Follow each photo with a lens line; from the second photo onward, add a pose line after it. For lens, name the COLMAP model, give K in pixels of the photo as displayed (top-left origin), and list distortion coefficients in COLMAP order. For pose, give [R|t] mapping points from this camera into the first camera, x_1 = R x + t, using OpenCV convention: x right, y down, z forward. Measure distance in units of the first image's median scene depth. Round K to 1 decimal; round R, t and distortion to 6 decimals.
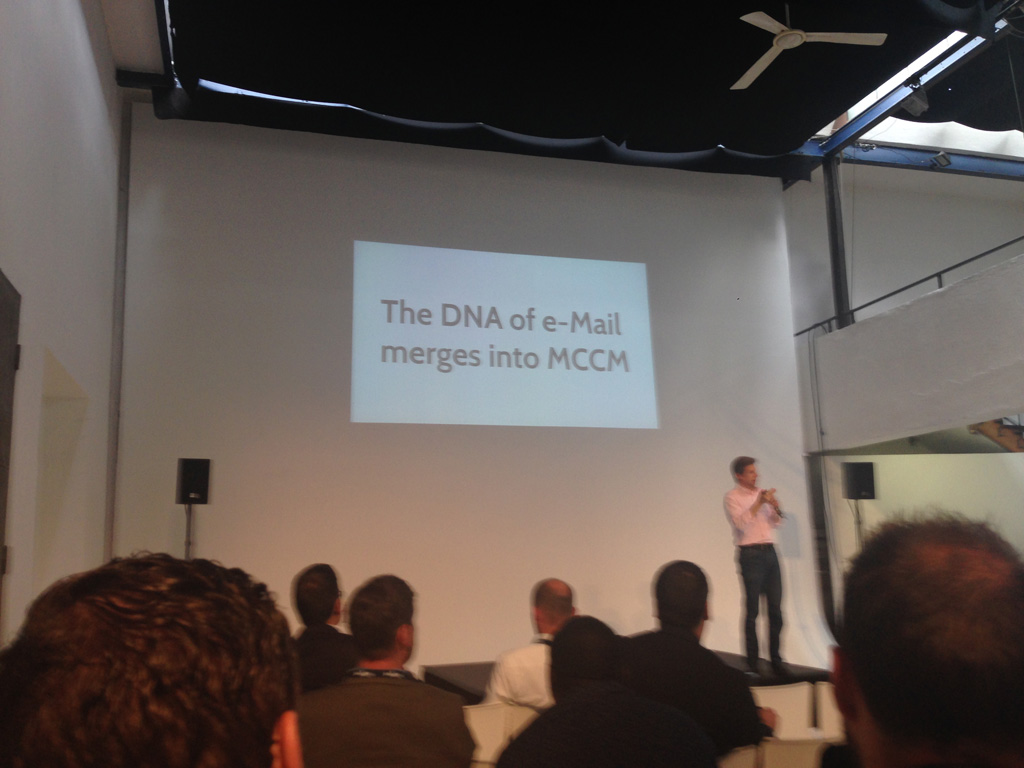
lens RADIAL K [[951.4, 0, 491.3], [0, 951.4, 372.3], [0, 0, 1]] dist [-0.050739, 0.000000]
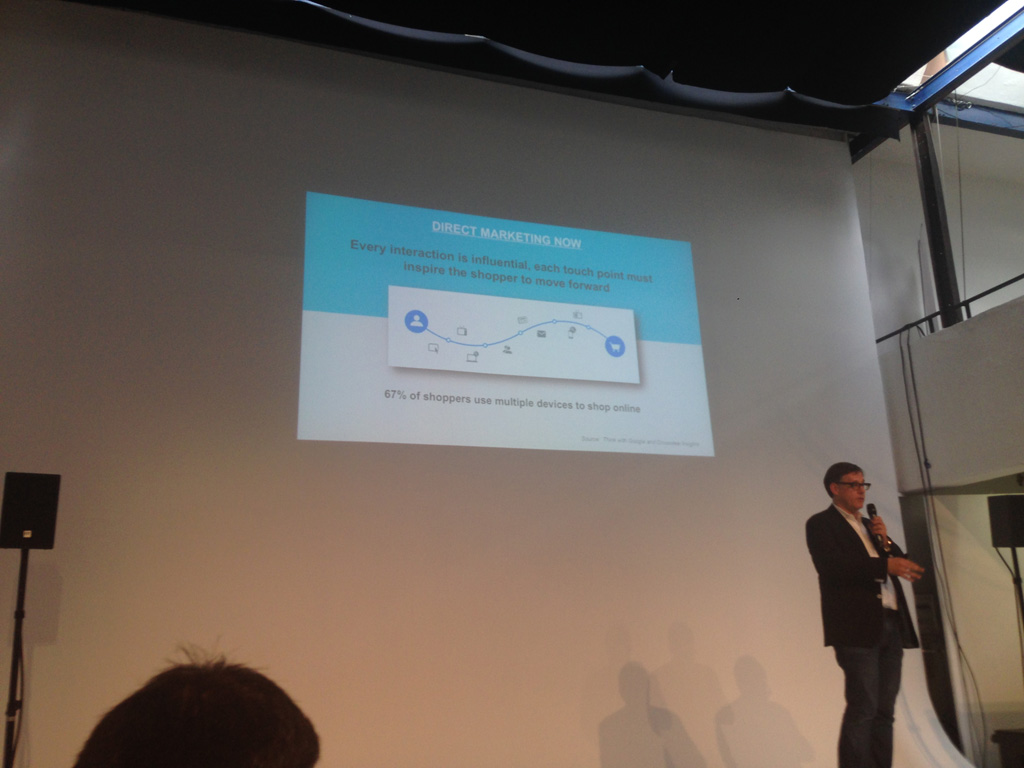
lens RADIAL K [[951.4, 0, 483.2], [0, 951.4, 373.2], [0, 0, 1]] dist [-0.050739, 0.000000]
pose [[0.998910, 0.005699, 0.046326, -0.039460], [-0.002038, 0.996897, -0.078695, 0.050791], [-0.046631, 0.078515, 0.995822, 0.260398]]
